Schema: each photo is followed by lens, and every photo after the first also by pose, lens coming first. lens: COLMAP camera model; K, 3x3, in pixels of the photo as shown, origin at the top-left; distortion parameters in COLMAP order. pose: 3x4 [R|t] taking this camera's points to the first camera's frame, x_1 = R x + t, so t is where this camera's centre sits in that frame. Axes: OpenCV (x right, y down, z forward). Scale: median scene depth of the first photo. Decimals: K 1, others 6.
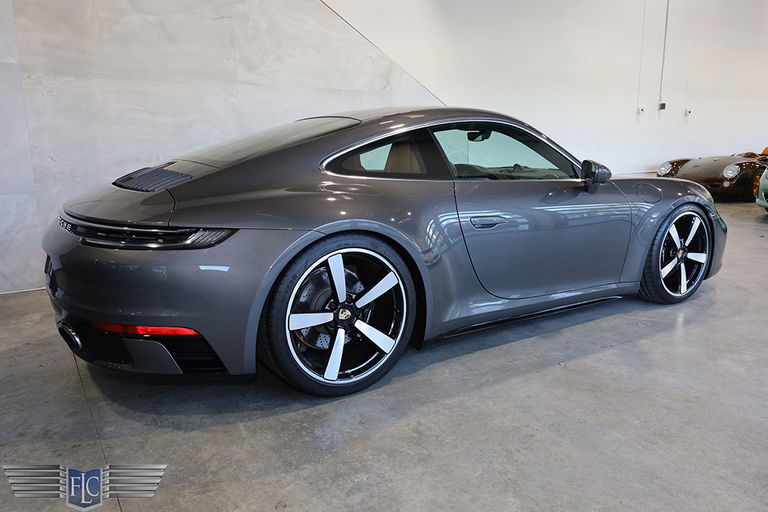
lens RADIAL K [[585.6, 0, 386.9], [0, 585.6, 257.5], [0, 0, 1]] dist [0.006318, -0.001219]
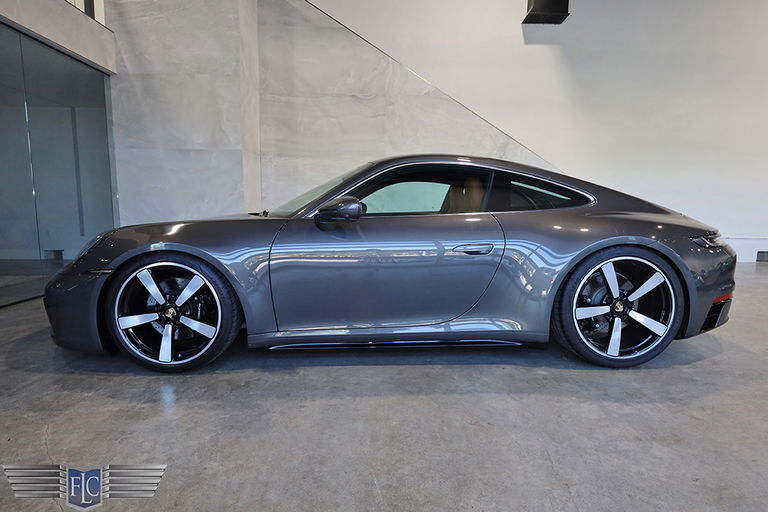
lens RADIAL K [[413.7, 0, 386.5], [0, 413.7, 257.8], [0, 0, 1]] dist [0.003285, 0.001473]
pose [[0.852182, 0.078356, -0.517346, 0.686005], [-0.119376, 0.991763, -0.046427, 0.011745], [0.509446, 0.101323, 0.854516, 0.264860]]
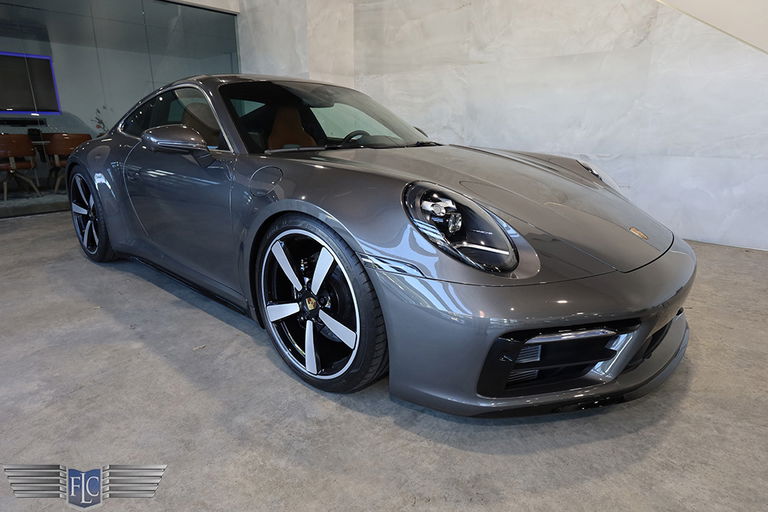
lens RADIAL K [[446.3, 0, 384.0], [0, 446.3, 256.0], [0, 0, 1]] dist [0.003687, 0.001543]
pose [[0.258733, 0.275097, -0.925948, 1.321332], [-0.194330, 0.953813, 0.229075, -0.236342], [0.946199, 0.120671, 0.300243, 1.367867]]
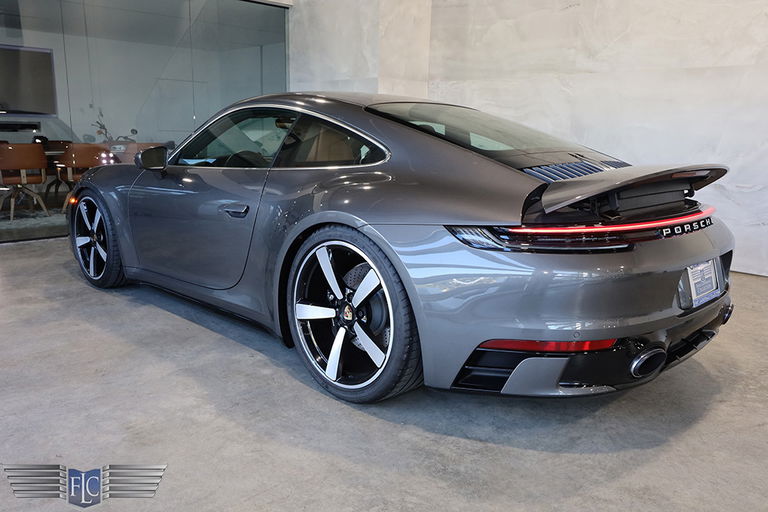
lens RADIAL K [[620.1, 0, 383.2], [0, 620.1, 263.1], [0, 0, 1]] dist [-0.001670, 0.003449]
pose [[0.199569, 0.214289, -0.956165, 1.546168], [-0.214976, 0.961597, 0.170637, -0.229110], [0.956011, 0.171499, 0.237972, 1.121117]]
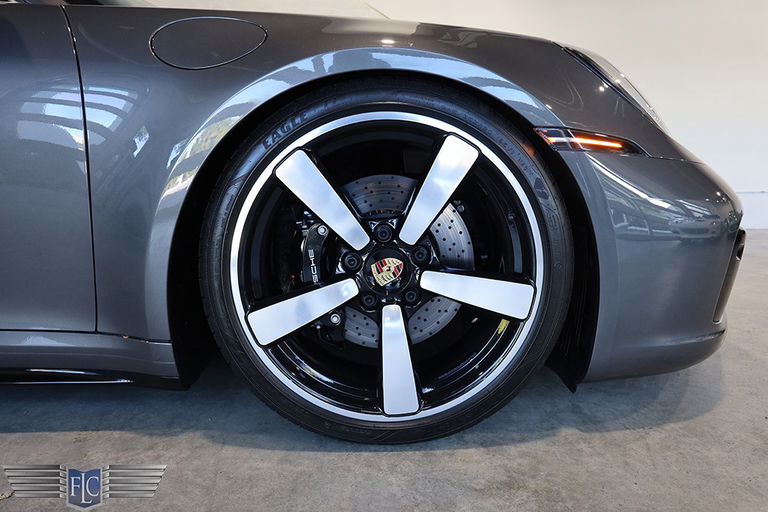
lens RADIAL K [[478.9, 0, 384.0], [0, 478.9, 256.0], [0, 0, 1]] dist [-0.002428, 0.001185]
pose [[0.846771, 0.073087, -0.526913, 0.907267], [-0.104401, 0.994086, -0.029889, -0.009432], [0.521613, 0.080320, 0.849393, 1.181126]]
